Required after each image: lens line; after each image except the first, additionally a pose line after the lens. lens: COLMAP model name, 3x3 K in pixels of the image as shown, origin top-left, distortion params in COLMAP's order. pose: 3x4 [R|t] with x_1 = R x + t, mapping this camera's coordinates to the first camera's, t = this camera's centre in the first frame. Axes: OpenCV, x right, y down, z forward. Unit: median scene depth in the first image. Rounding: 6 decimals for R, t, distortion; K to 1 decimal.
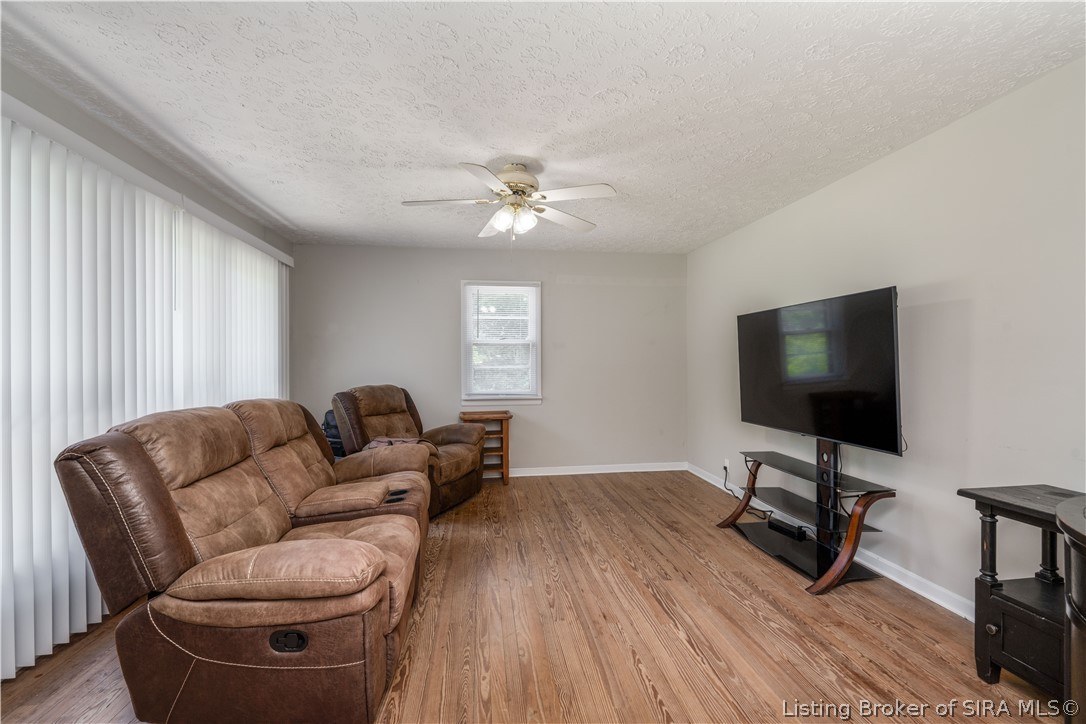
lens RADIAL K [[490.0, 0, 550.4], [0, 490.0, 363.8], [0, 0, 1]] dist [-0.000372, 0.000716]
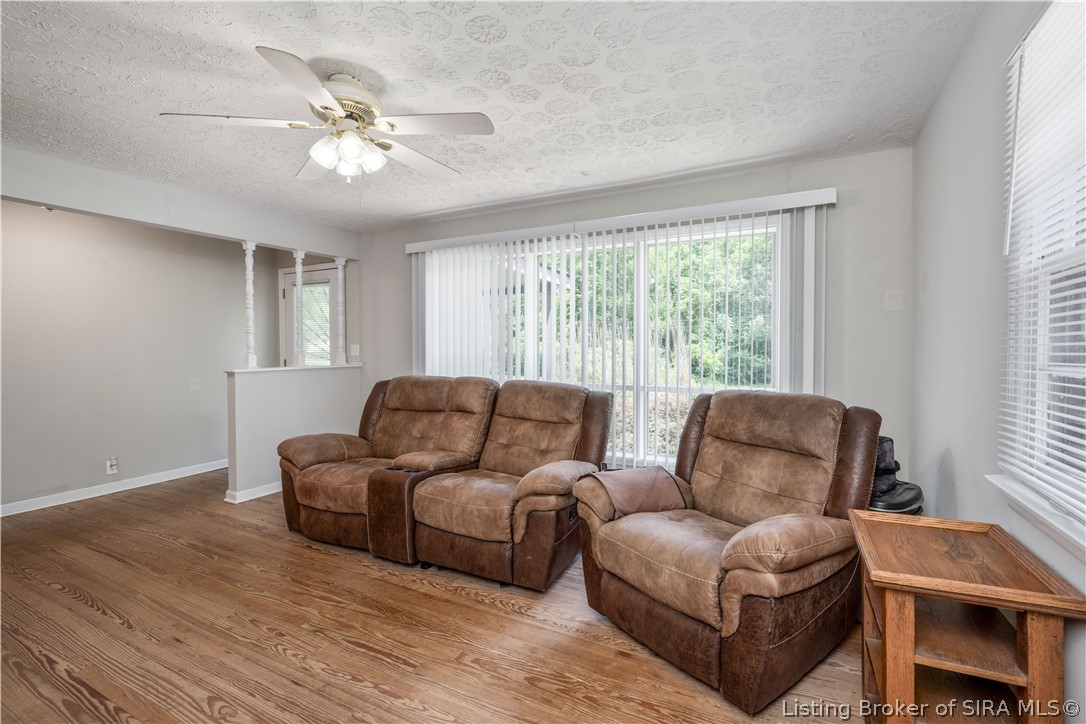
lens RADIAL K [[490.0, 0, 551.9], [0, 490.0, 359.2], [0, 0, 1]] dist [-0.000372, 0.000716]
pose [[-0.587889, 0.021360, -0.808659, 0.502217], [0.002967, 0.999702, 0.024249, -0.015110], [0.808936, 0.011857, -0.587777, 2.466780]]
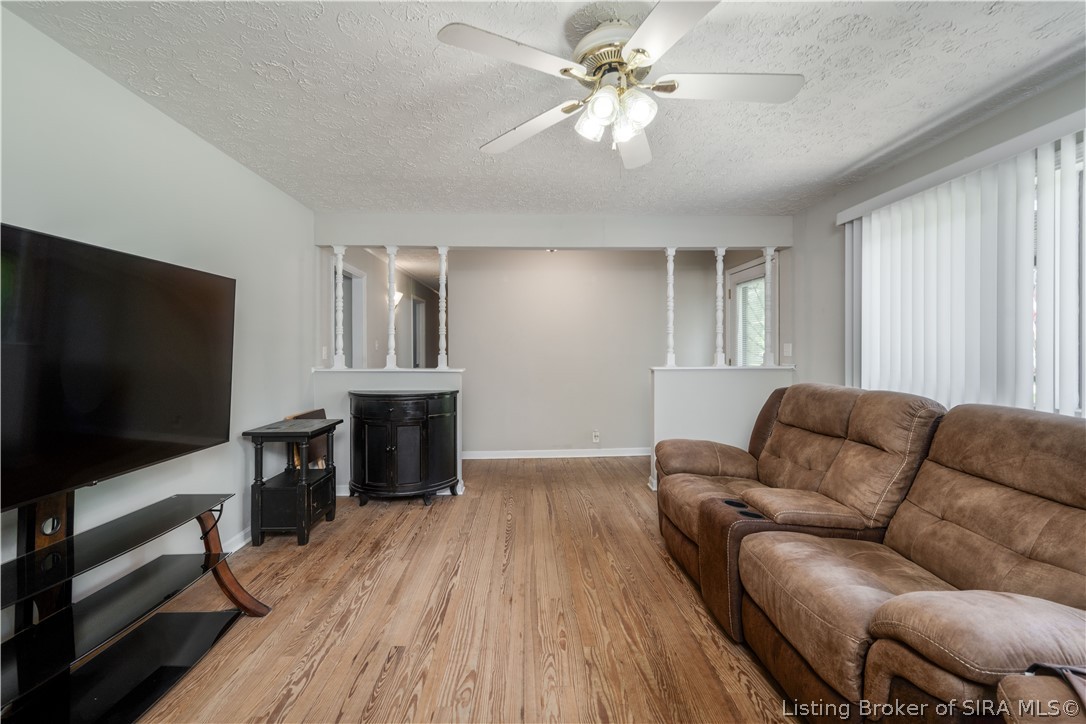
lens RADIAL K [[455.4, 0, 541.0], [0, 455.4, 347.7], [0, 0, 1]] dist [-0.002795, -0.000195]
pose [[-0.994354, 0.002468, 0.106088, -0.063897], [0.002167, 0.999993, -0.002955, -0.009508], [-0.106095, -0.002708, -0.994352, 2.317949]]
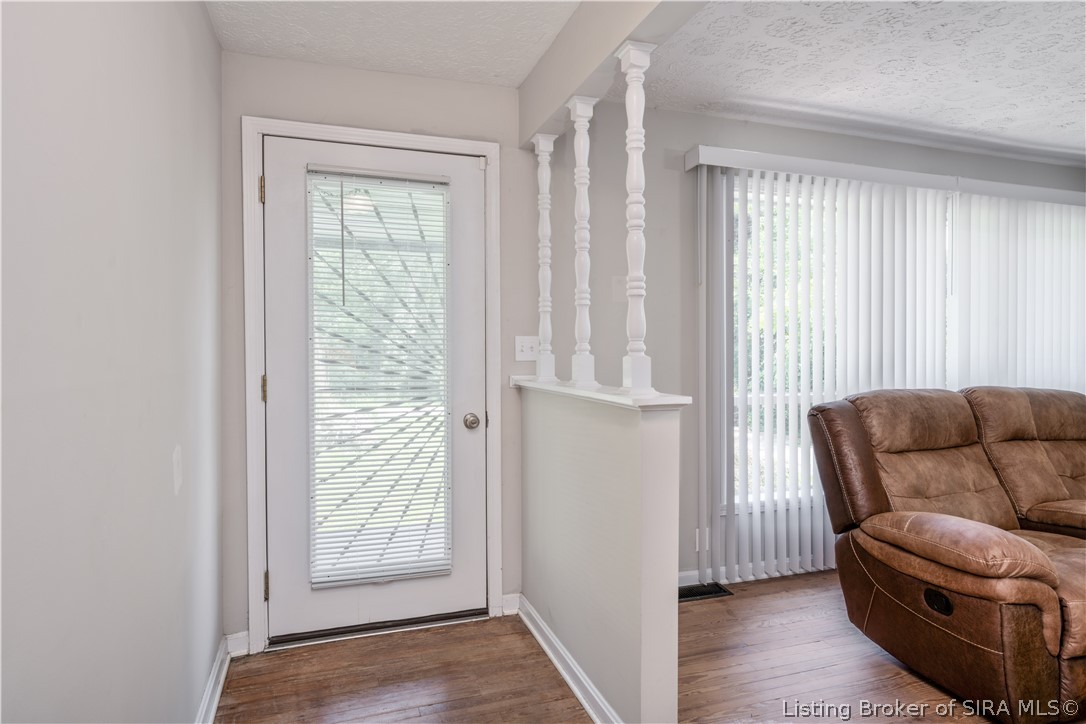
lens RADIAL K [[651.1, 0, 546.1], [0, 651.1, 361.0], [0, 0, 1]] dist [0.004231, 0.001749]
pose [[0.196919, 0.010017, -0.980369, 0.537813], [0.004990, 0.999925, 0.011219, 0.008052], [0.980407, -0.007101, 0.196854, -0.101662]]
